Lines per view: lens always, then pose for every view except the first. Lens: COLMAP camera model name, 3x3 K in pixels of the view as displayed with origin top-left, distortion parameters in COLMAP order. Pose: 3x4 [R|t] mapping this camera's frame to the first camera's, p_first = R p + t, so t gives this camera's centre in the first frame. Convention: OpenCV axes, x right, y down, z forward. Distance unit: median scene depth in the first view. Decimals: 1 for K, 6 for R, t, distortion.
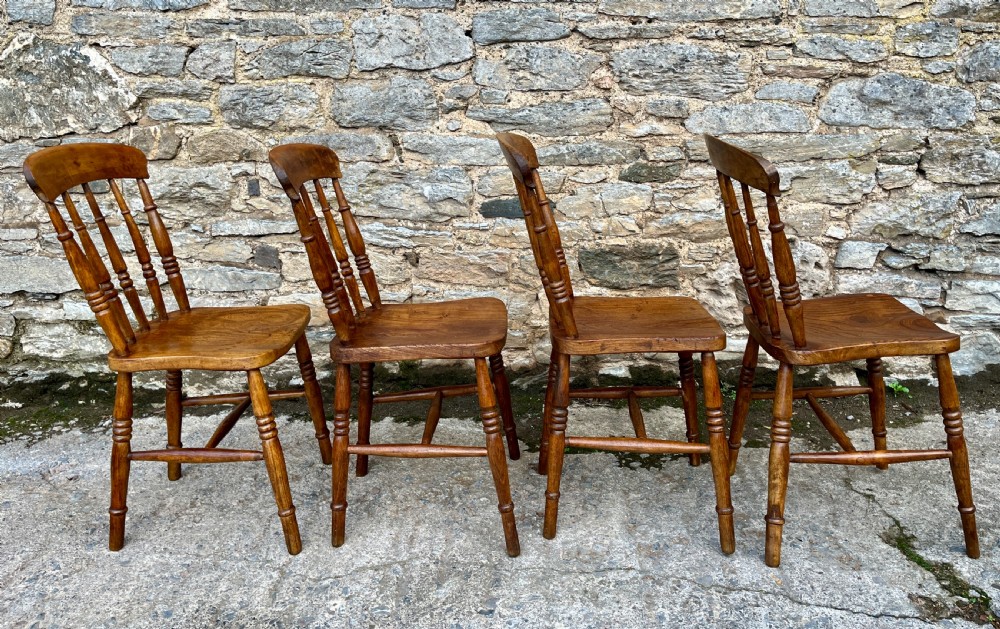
lens RADIAL K [[783.9, 0, 517.9], [0, 783.9, 251.5], [0, 0, 1]] dist [0.078384, -0.097353]
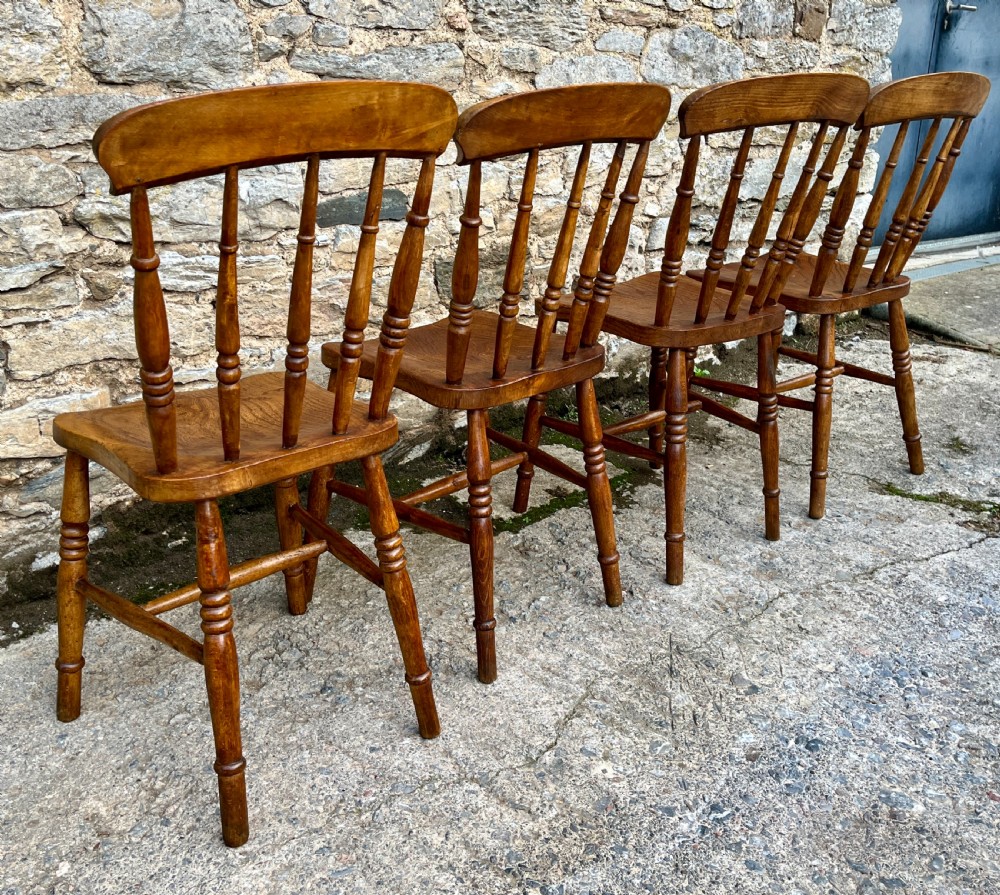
lens RADIAL K [[1063.0, 0, 480.8], [0, 1063.0, 383.1], [0, 0, 1]] dist [0.044194, -0.028202]
pose [[0.713478, -0.185296, 0.675733, -0.589887], [0.139523, 0.982657, 0.122143, -0.005710], [-0.686646, 0.007134, 0.726957, 0.277005]]
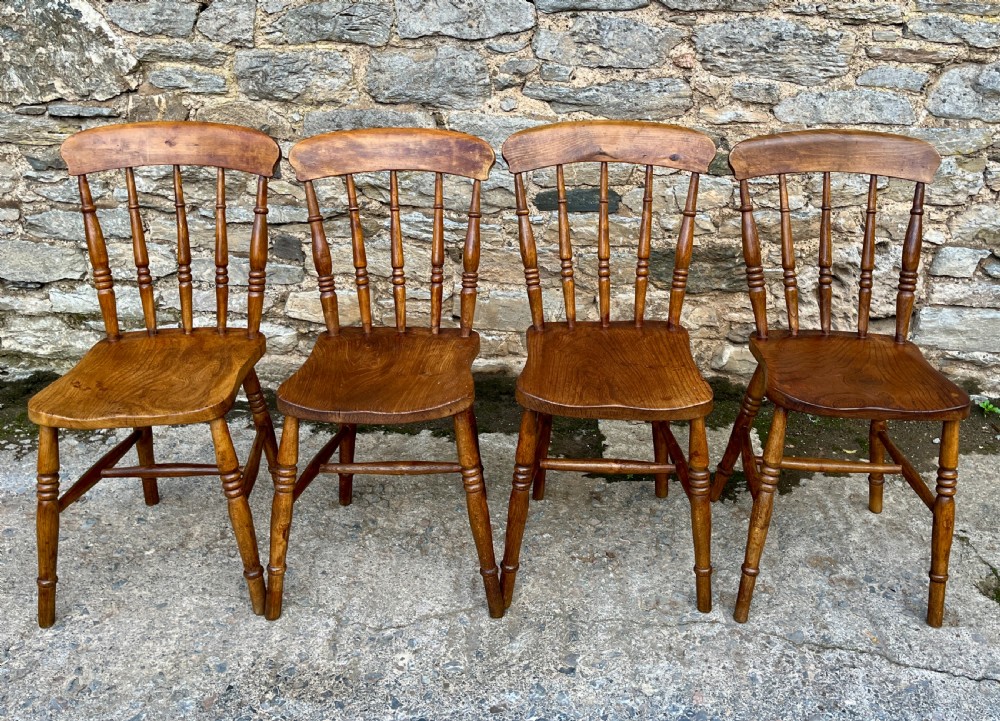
lens RADIAL K [[925.2, 0, 534.7], [0, 925.2, 265.5], [0, 0, 1]] dist [0.062614, -0.060806]
pose [[0.999158, 0.022473, 0.034331, -0.084424], [-0.025757, 0.994813, 0.098408, -0.086088], [-0.031942, -0.099209, 0.994554, -0.032596]]
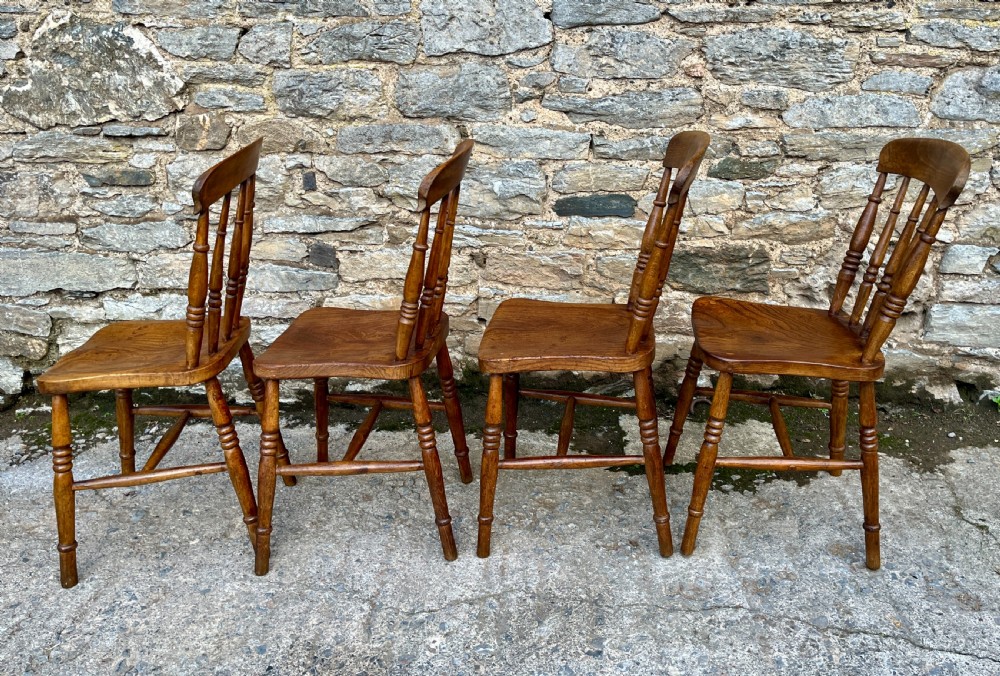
lens RADIAL K [[869.8, 0, 519.2], [0, 869.8, 256.2], [0, 0, 1]] dist [0.060713, -0.056202]
pose [[0.999948, 0.008532, -0.005497, -0.085948], [-0.008187, 0.998167, 0.059969, -0.058652], [0.005998, -0.059921, 0.998185, -0.022097]]
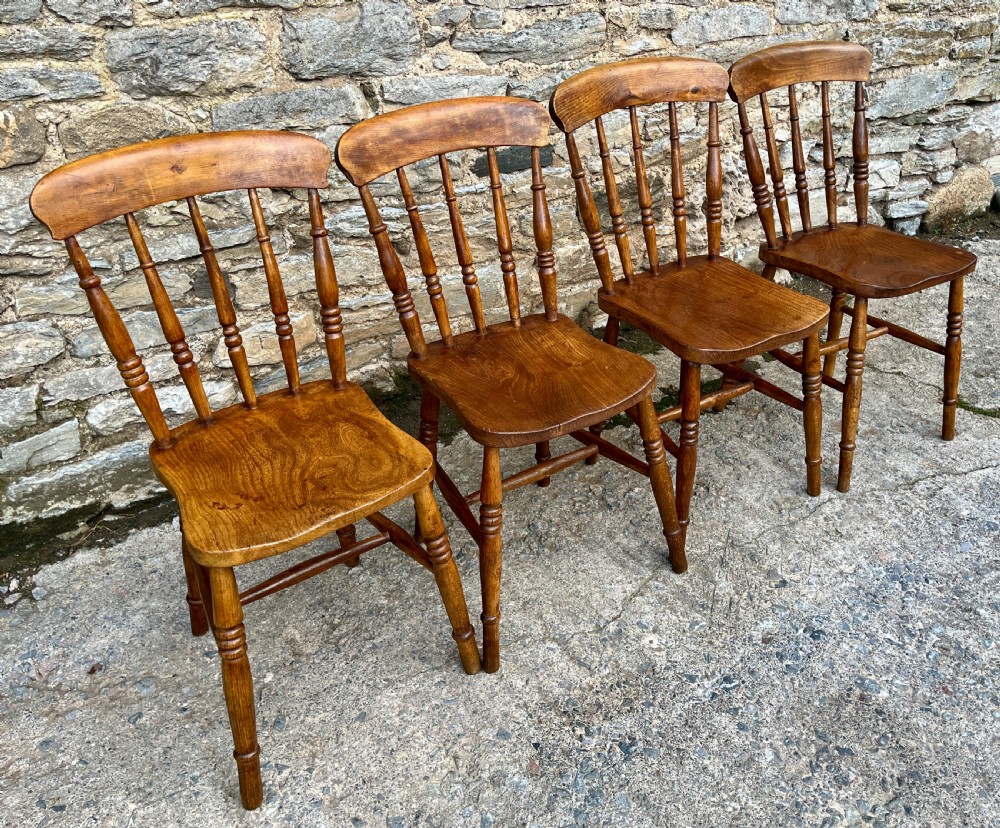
lens RADIAL K [[940.8, 0, 547.4], [0, 940.8, 356.8], [0, 0, 1]] dist [0.034972, -0.006442]
pose [[0.811460, -0.261307, 0.522735, -0.555976], [0.131001, 0.953038, 0.273052, -0.125864], [-0.569536, -0.153092, 0.807583, 0.161484]]
